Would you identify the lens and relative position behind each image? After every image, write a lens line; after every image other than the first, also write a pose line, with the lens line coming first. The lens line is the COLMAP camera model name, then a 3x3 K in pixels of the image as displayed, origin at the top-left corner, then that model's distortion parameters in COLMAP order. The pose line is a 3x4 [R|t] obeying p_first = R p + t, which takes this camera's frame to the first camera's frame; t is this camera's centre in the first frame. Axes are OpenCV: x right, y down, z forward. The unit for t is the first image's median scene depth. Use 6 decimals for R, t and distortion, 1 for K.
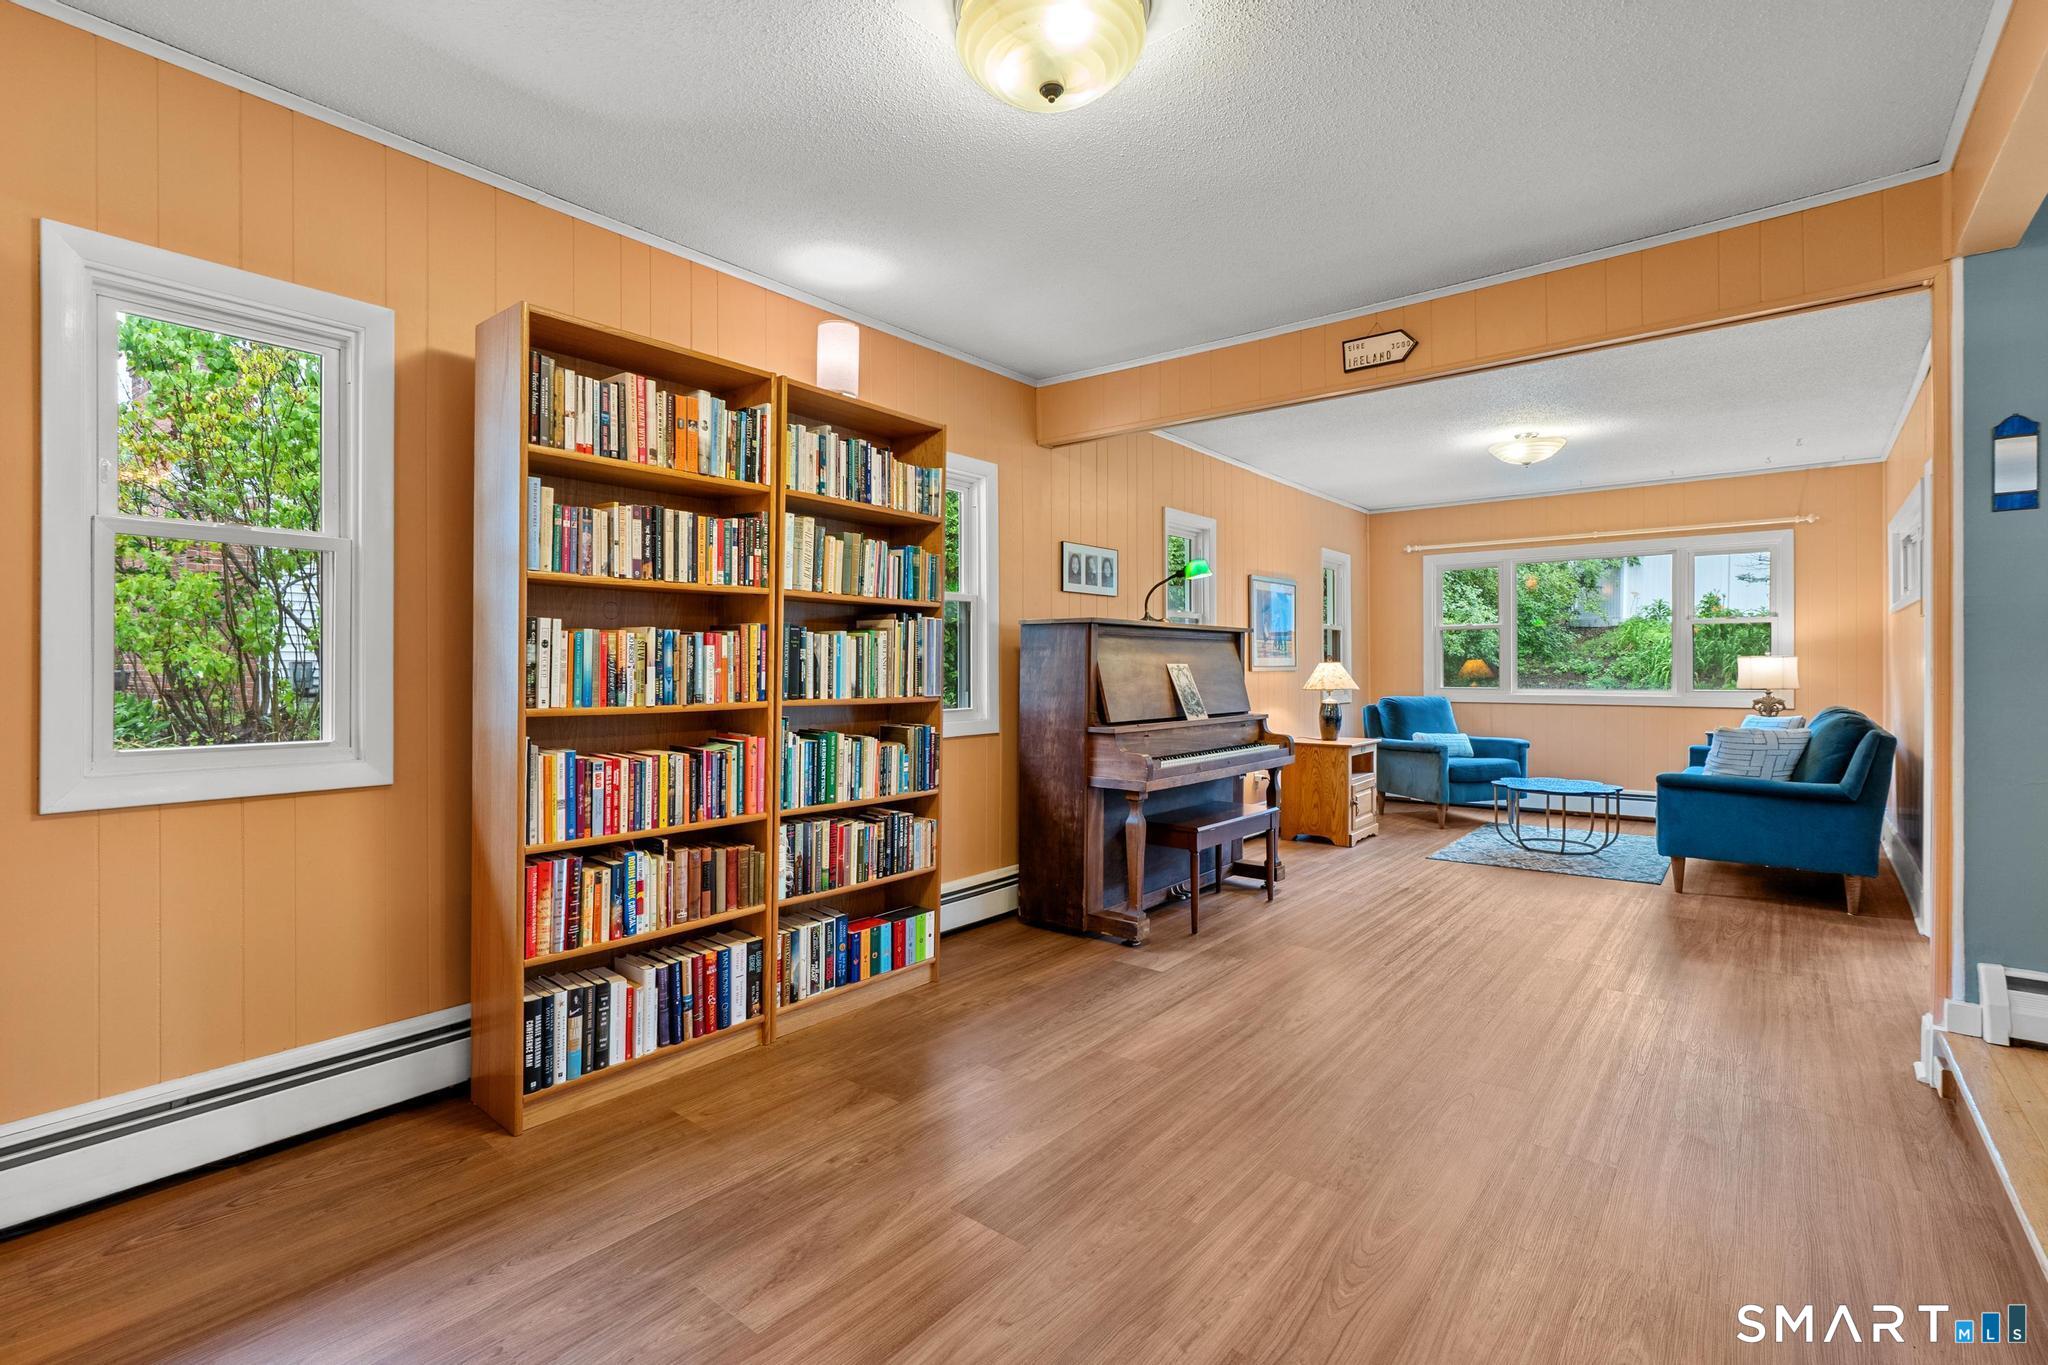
lens RADIAL K [[927.7, 0, 1044.1], [0, 927.7, 676.8], [0, 0, 1]] dist [-0.006426, 0.003877]
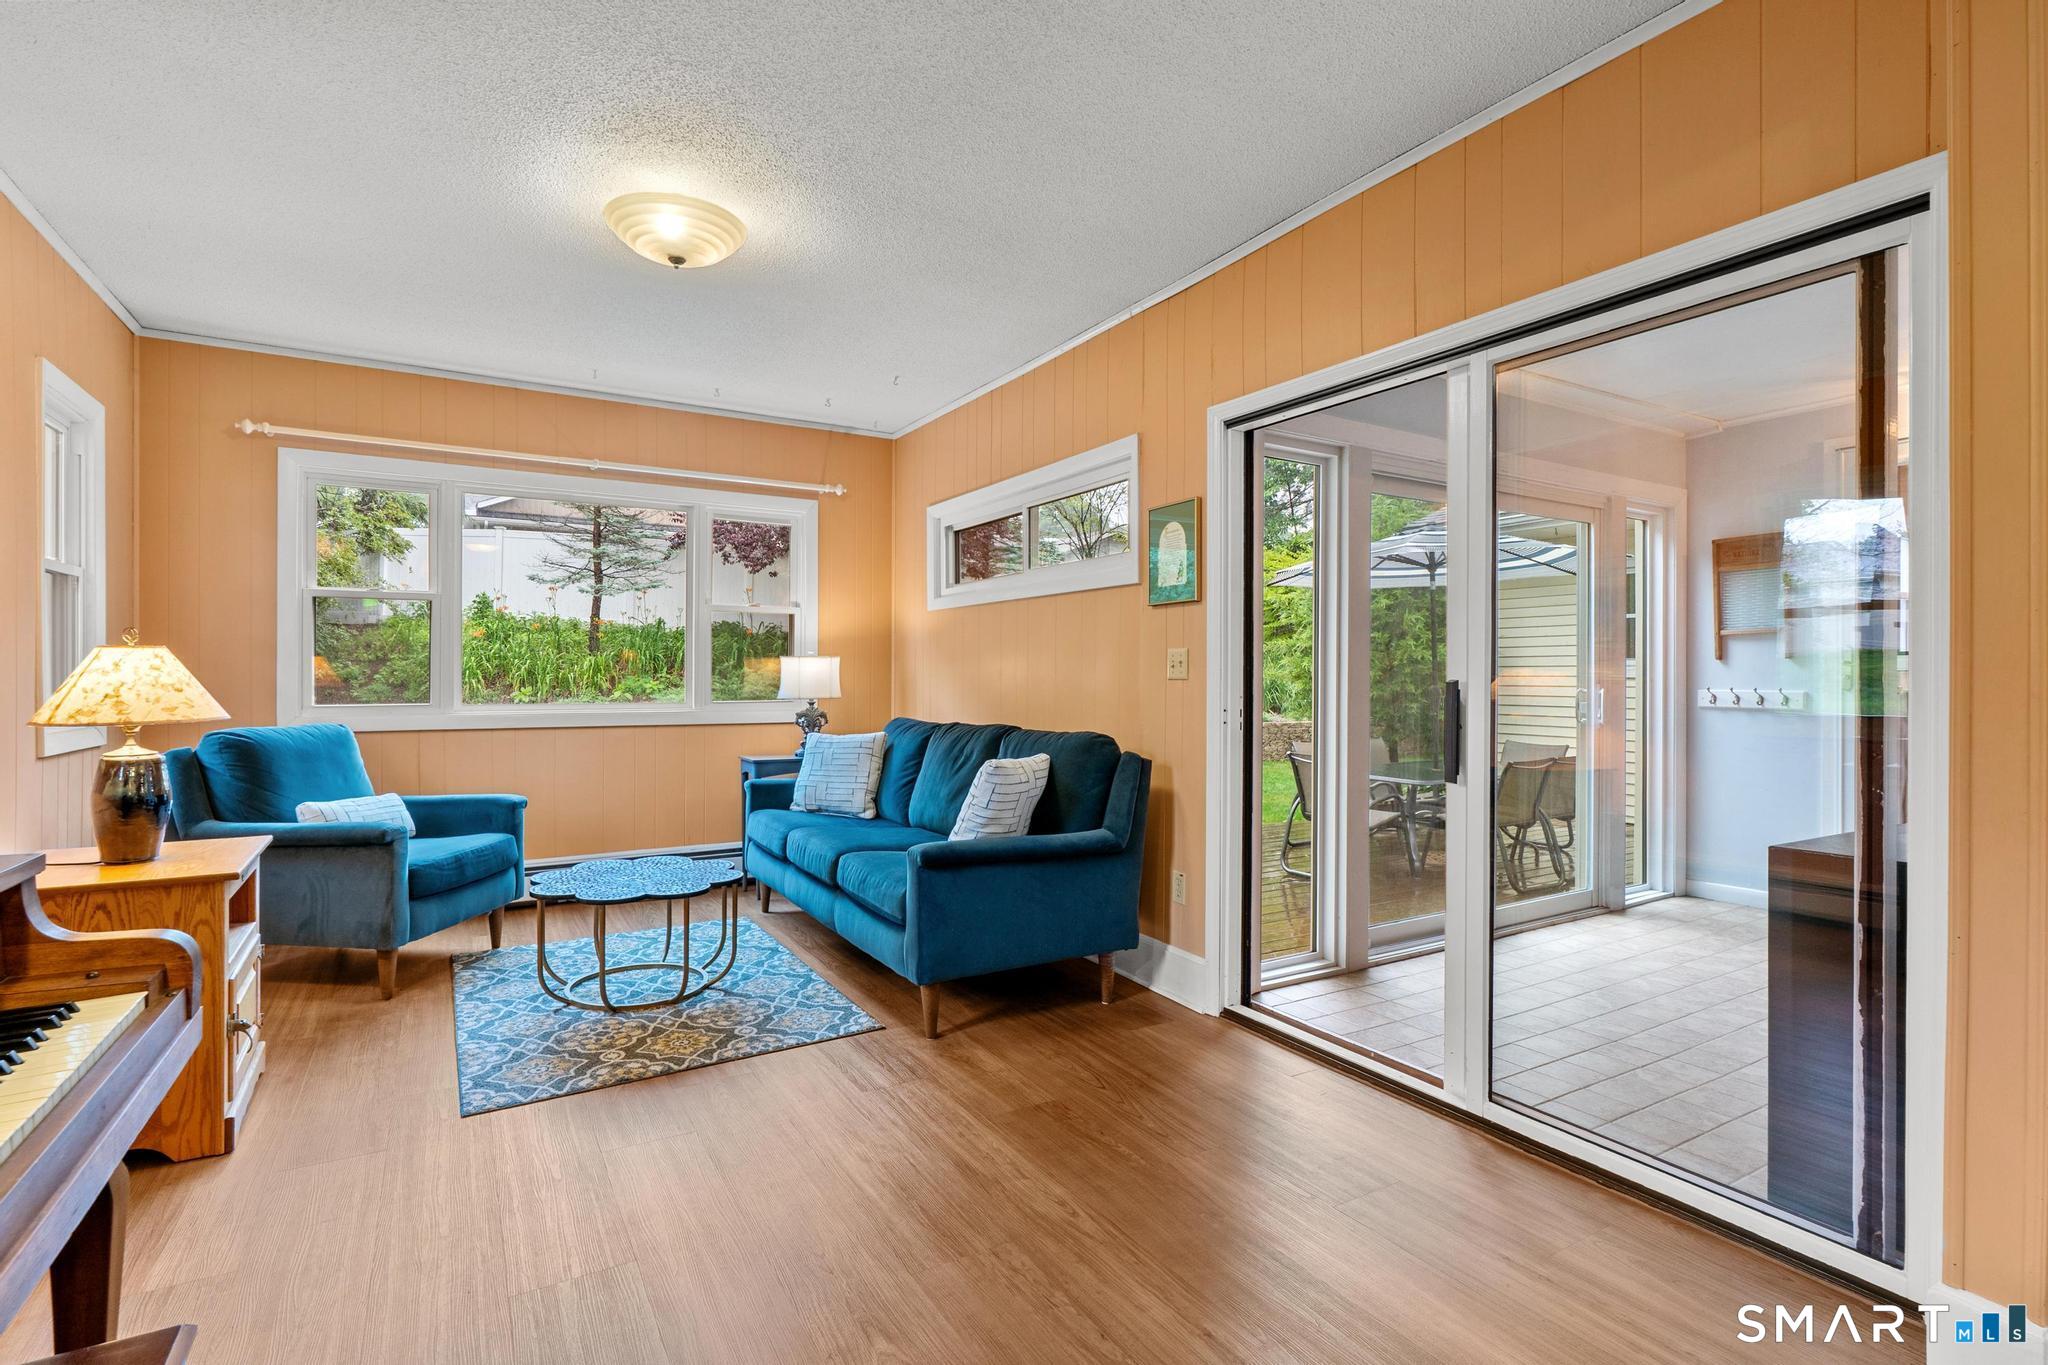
lens RADIAL K [[962.6, 0, 997.4], [0, 962.6, 666.8], [0, 0, 1]] dist [-0.007966, 0.003851]
pose [[0.371015, 0.014653, 0.928511, 0.180800], [0.003018, 0.999851, -0.016985, 0.000972], [-0.928622, 0.009104, 0.370916, 1.147164]]
